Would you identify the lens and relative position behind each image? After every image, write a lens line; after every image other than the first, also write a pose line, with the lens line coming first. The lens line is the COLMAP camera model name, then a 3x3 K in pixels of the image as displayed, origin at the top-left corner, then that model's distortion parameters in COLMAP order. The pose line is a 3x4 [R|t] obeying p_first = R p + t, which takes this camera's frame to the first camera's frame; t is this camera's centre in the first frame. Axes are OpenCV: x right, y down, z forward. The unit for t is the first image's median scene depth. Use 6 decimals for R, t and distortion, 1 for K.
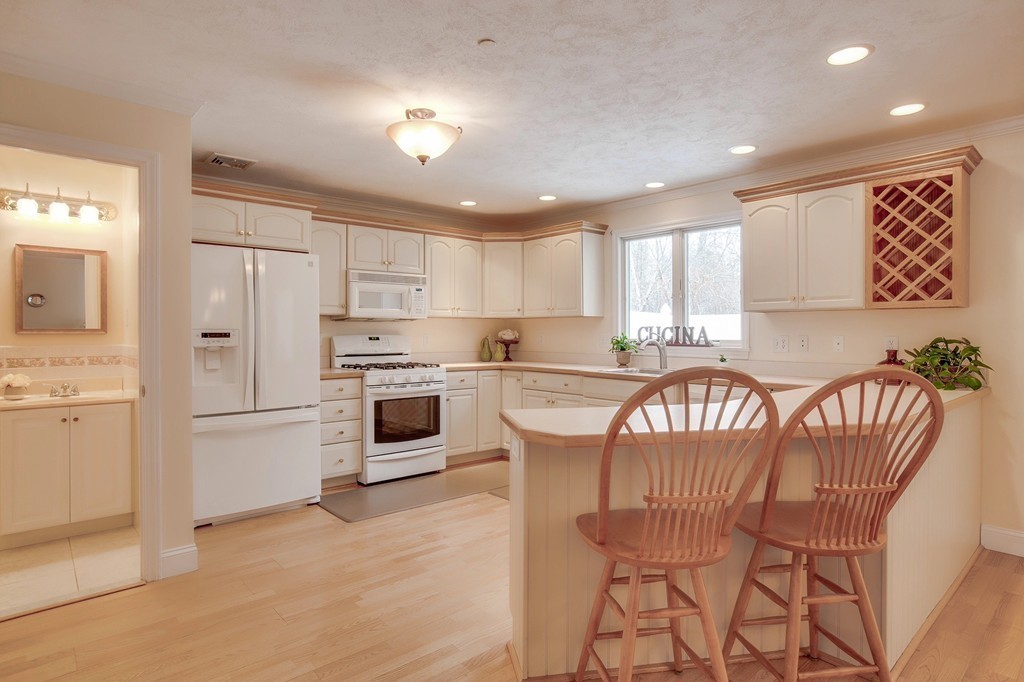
lens RADIAL K [[548.0, 0, 485.0], [0, 548.0, 330.3], [0, 0, 1]] dist [-0.004150, -0.000563]
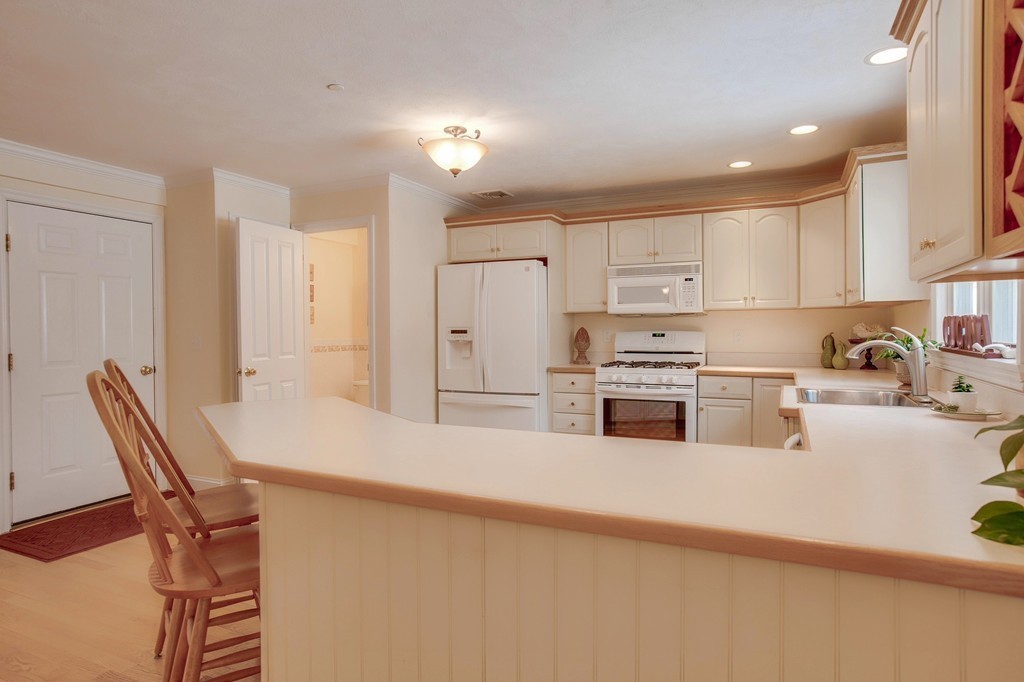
lens RADIAL K [[563.5, 0, 511.8], [0, 563.5, 334.8], [0, 0, 1]] dist [-0.013211, 0.002640]
pose [[0.424287, 0.006524, -0.905504, 0.647360], [0.010320, 0.999874, 0.012039, 0.000673], [0.905469, -0.014453, 0.424166, 0.418993]]
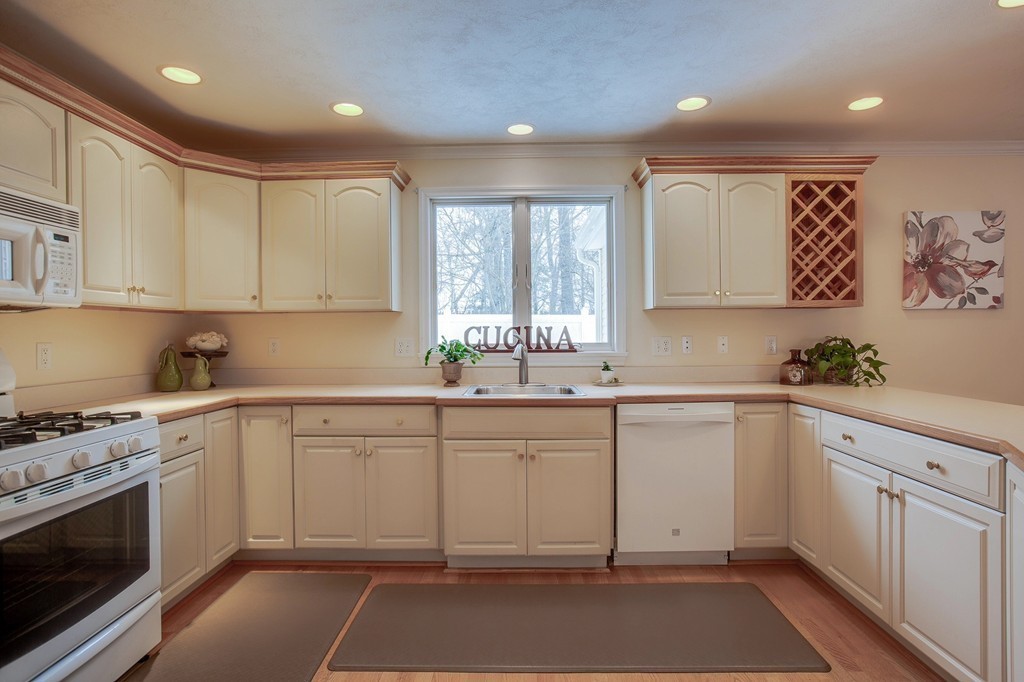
lens RADIAL K [[527.2, 0, 510.9], [0, 527.2, 335.0], [0, 0, 1]] dist [-0.037215, 0.016452]
pose [[0.655839, -0.010095, 0.754833, -0.223294], [0.007782, 0.999948, 0.006611, 0.000172], [-0.754861, 0.001538, 0.655883, 0.557477]]
